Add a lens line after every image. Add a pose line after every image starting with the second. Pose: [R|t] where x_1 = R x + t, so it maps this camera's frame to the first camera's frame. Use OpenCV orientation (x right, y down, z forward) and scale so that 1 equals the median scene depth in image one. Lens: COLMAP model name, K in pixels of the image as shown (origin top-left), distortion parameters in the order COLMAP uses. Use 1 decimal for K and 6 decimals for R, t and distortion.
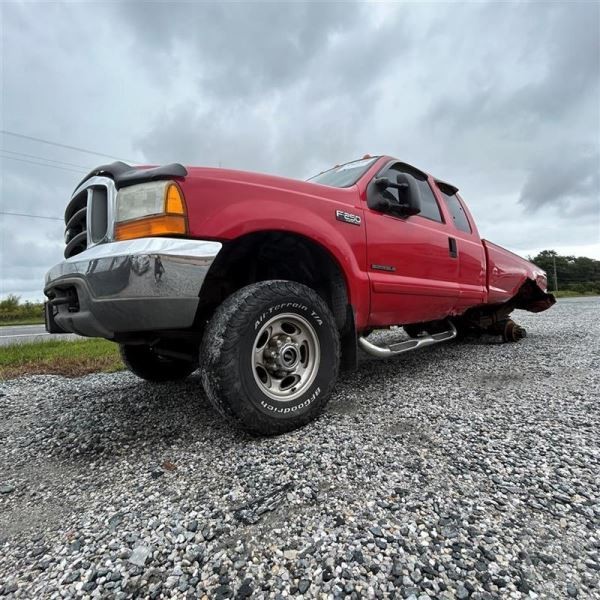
lens RADIAL K [[324.0, 0, 300.0], [0, 324.0, 300.0], [0, 0, 1]] dist [-0.004821, 0.004363]
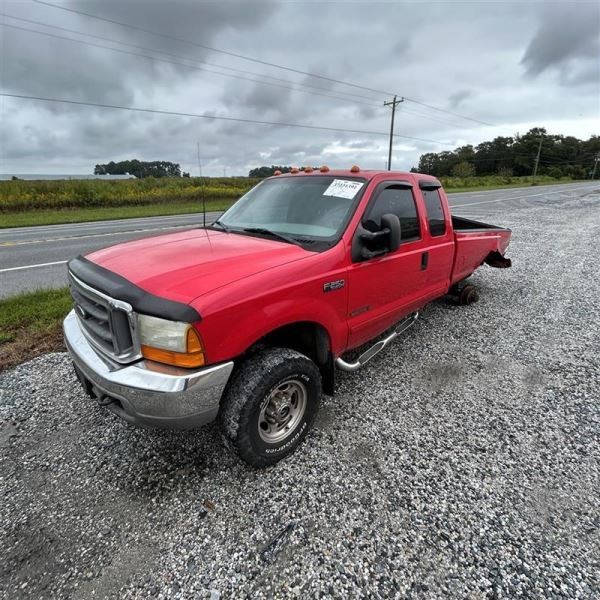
lens RADIAL K [[324.0, 0, 300.0], [0, 324.0, 300.0], [0, 0, 1]] dist [-0.004821, 0.004363]
pose [[0.996890, -0.006948, 0.078504, -0.097499], [-0.021613, 0.933812, 0.357111, -1.006737], [-0.075789, -0.357697, 0.930757, -0.109652]]
